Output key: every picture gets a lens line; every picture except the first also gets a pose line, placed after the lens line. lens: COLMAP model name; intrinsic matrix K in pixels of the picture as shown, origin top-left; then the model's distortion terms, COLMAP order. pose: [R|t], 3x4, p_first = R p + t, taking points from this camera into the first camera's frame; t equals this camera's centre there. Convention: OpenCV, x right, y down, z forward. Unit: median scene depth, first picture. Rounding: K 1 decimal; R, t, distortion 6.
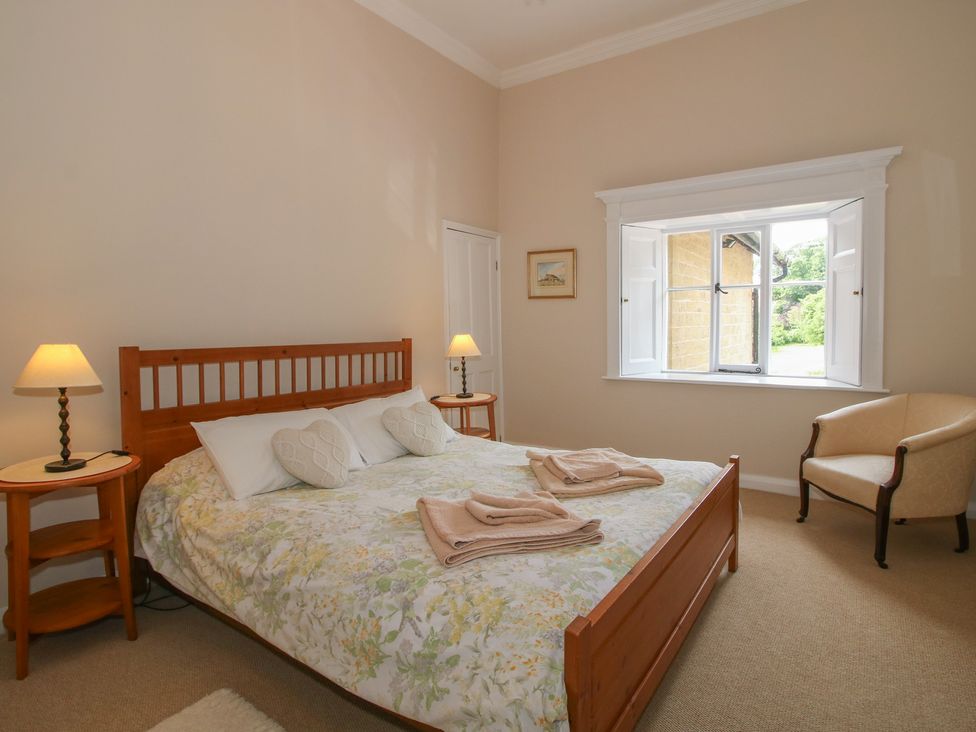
lens RADIAL K [[525.7, 0, 484.9], [0, 525.7, 358.5], [0, 0, 1]] dist [-0.012976, -0.002432]
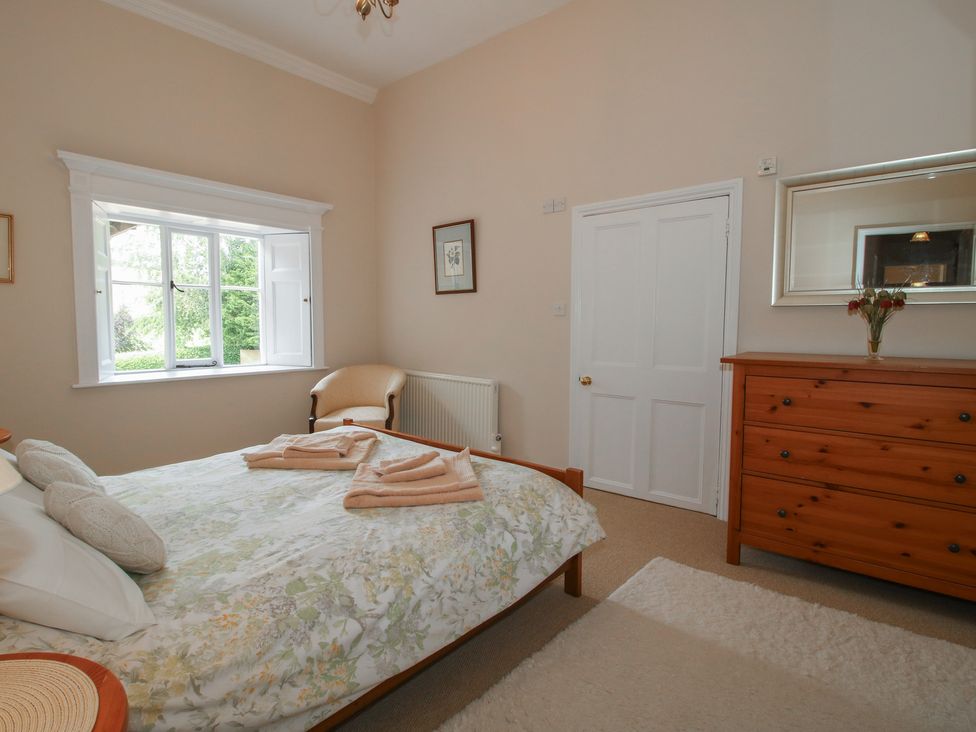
lens RADIAL K [[525.7, 0, 484.9], [0, 525.7, 358.5], [0, 0, 1]] dist [-0.012976, -0.002432]
pose [[0.113721, -0.057202, 0.991865, -0.723965], [0.055760, 0.997135, 0.051113, -0.017471], [-0.991947, 0.049494, 0.116585, 0.424144]]
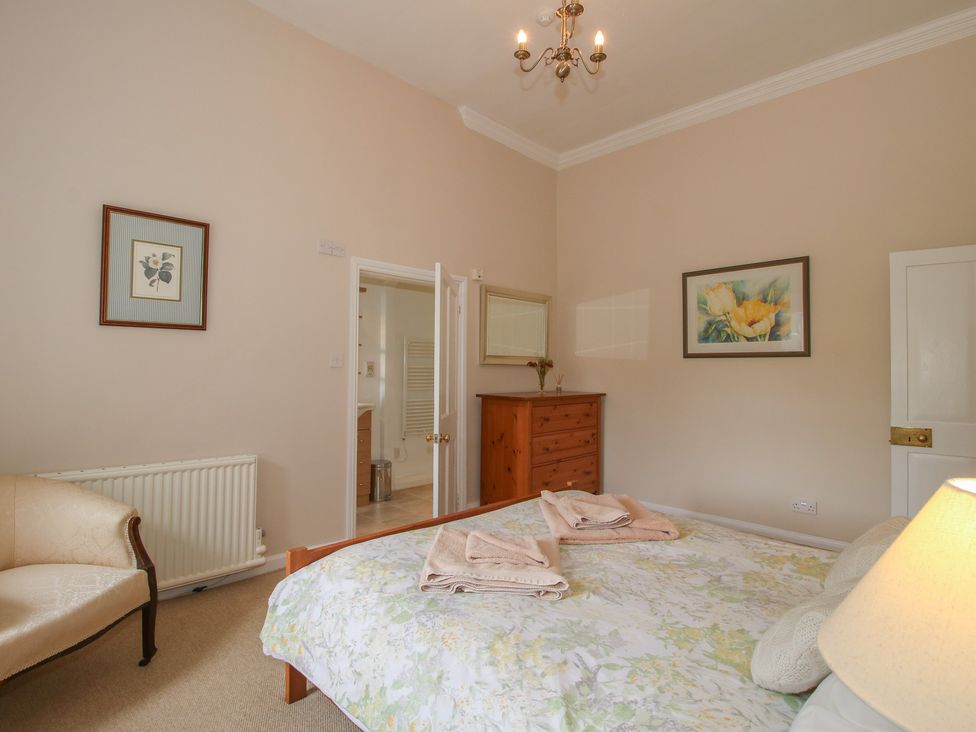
lens RADIAL K [[525.7, 0, 484.9], [0, 525.7, 358.5], [0, 0, 1]] dist [-0.012976, -0.002432]
pose [[-0.987974, 0.007129, 0.154454, 0.052672], [0.013020, 0.999224, 0.037165, -0.103460], [-0.154069, 0.038729, -0.987301, 1.474363]]
